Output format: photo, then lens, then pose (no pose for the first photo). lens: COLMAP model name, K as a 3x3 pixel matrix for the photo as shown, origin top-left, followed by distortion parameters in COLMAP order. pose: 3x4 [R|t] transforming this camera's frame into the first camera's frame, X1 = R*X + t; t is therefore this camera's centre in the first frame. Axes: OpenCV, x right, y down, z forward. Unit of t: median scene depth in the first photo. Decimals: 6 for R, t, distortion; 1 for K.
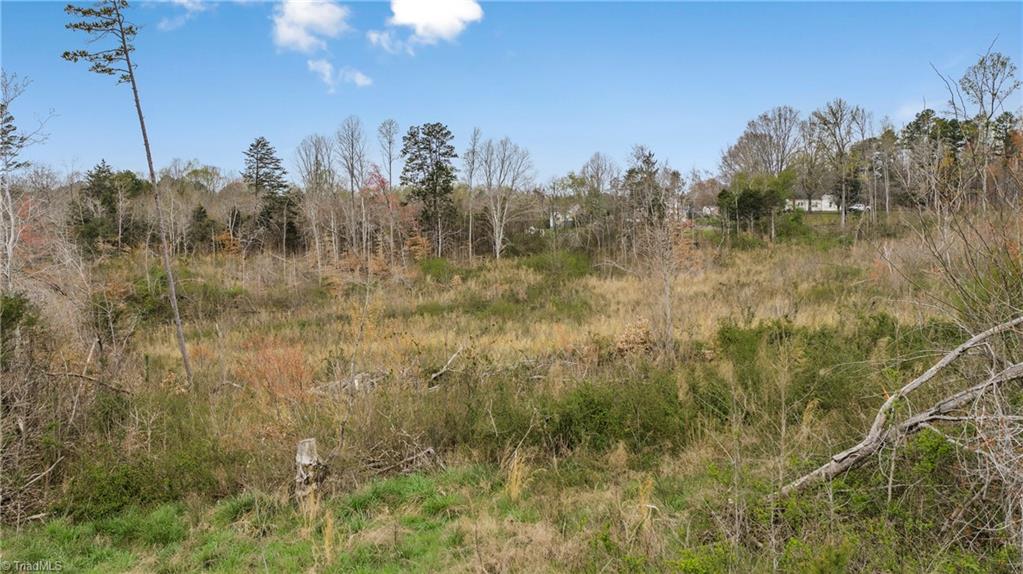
lens RADIAL K [[814.1, 0, 510.7], [0, 814.1, 285.0], [0, 0, 1]] dist [-0.022510, 0.002561]
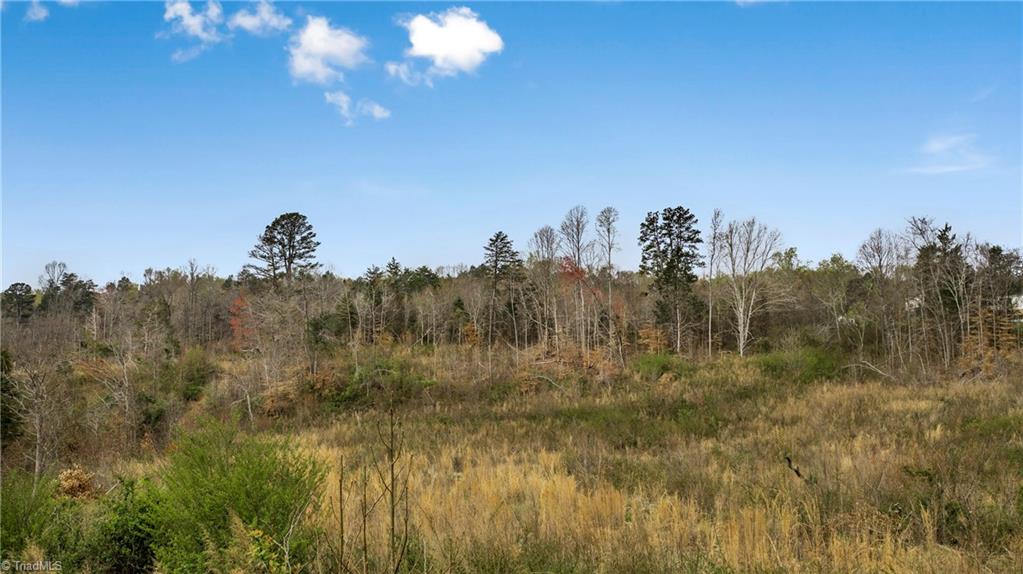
lens RADIAL K [[814.1, 0, 533.9], [0, 814.1, 276.9], [0, 0, 1]] dist [-0.022510, 0.002561]
pose [[0.865933, -0.023780, -0.499594, 0.229833], [-0.036703, 0.993155, -0.110890, -0.011409], [0.498811, 0.114360, 0.859133, 0.132309]]
